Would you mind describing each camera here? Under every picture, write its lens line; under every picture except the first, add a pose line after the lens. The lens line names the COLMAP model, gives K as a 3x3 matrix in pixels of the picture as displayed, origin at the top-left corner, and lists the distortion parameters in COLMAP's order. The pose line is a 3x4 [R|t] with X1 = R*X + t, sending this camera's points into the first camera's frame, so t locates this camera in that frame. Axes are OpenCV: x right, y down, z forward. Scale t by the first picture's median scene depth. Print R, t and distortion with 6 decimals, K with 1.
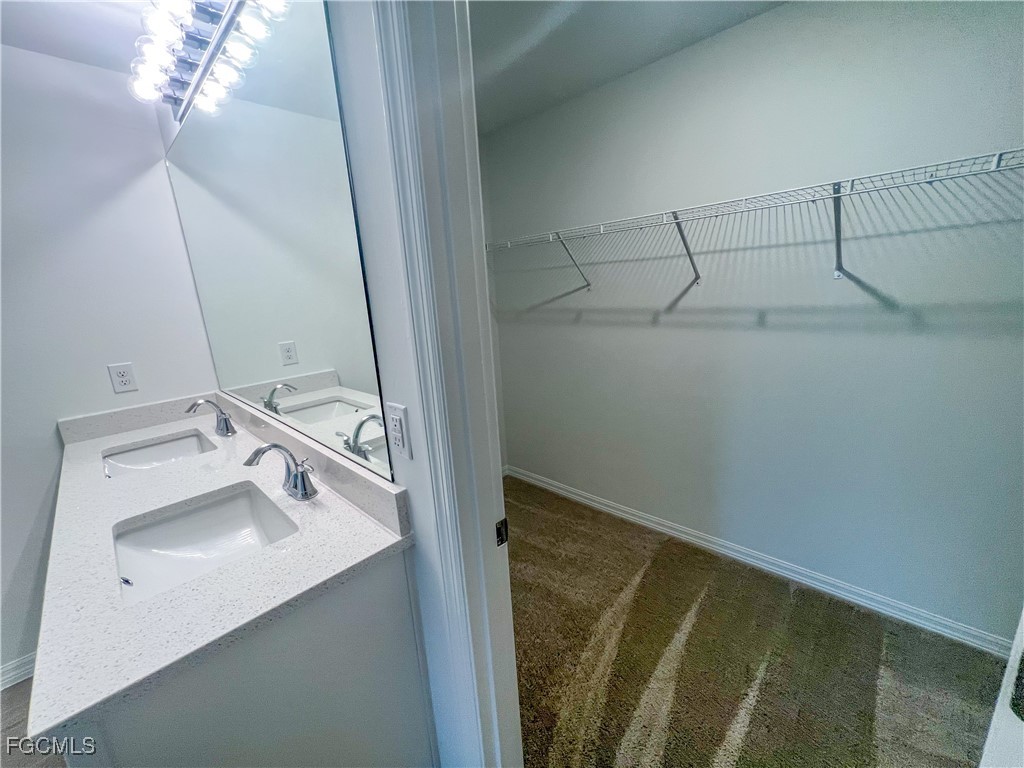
lens RADIAL K [[407.5, 0, 512.0], [0, 407.5, 384.0], [0, 0, 1]] dist [0.000512, 0.000114]
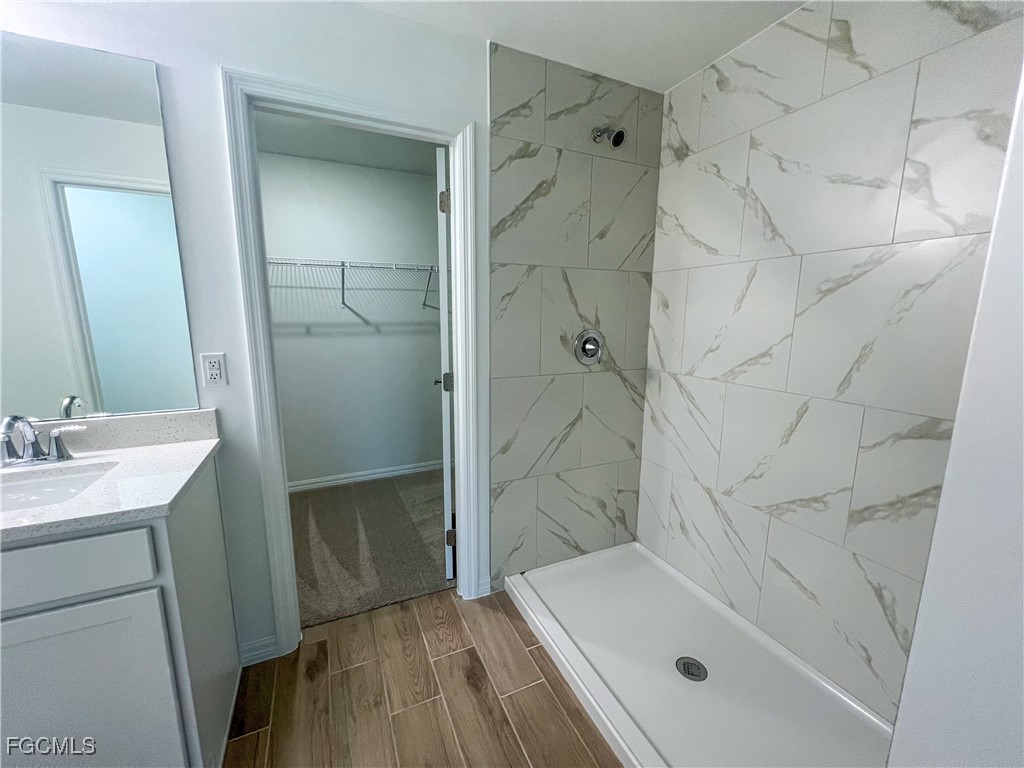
lens RADIAL K [[407.5, 0, 512.0], [0, 407.5, 384.0], [0, 0, 1]] dist [0.000512, 0.000114]
pose [[0.359292, -0.095318, 0.928345, -0.726748], [0.187761, 0.981812, 0.028139, 0.184375], [-0.914142, 0.164197, 0.370654, -0.378041]]
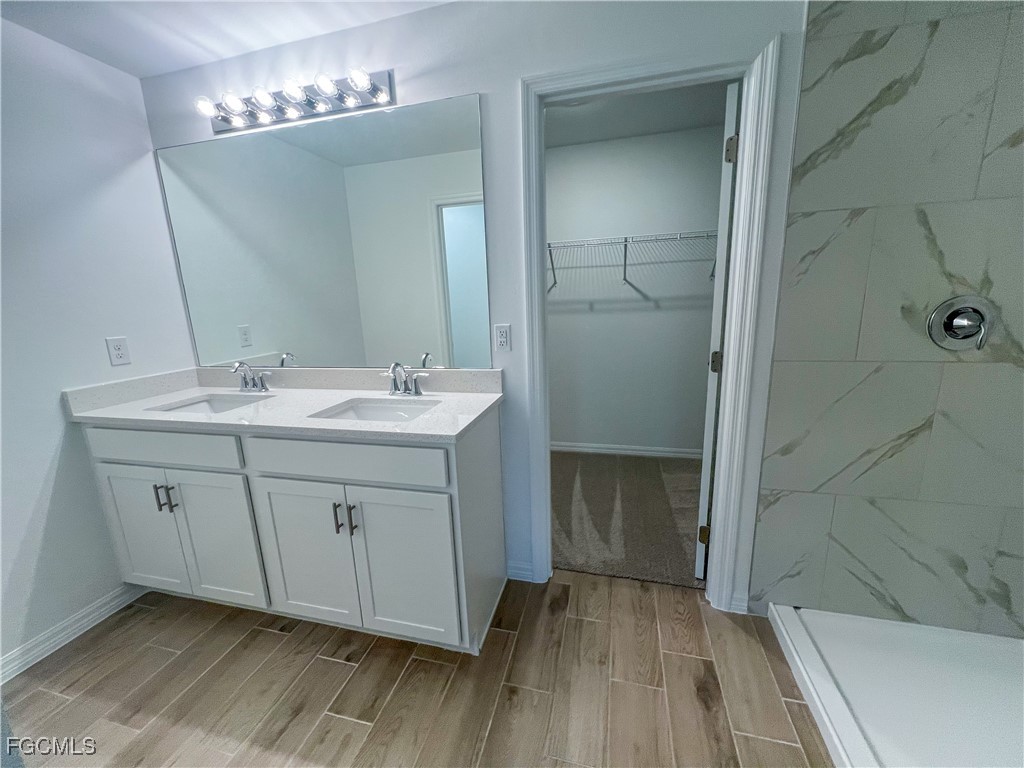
lens RADIAL K [[410.4, 0, 513.0], [0, 410.4, 384.8], [0, 0, 1]] dist [0.000231, 0.000007]
pose [[0.870962, -0.074028, 0.485742, -0.655756], [0.096309, 0.995129, -0.021027, 0.208375], [-0.481819, 0.065095, 0.873849, -0.431068]]
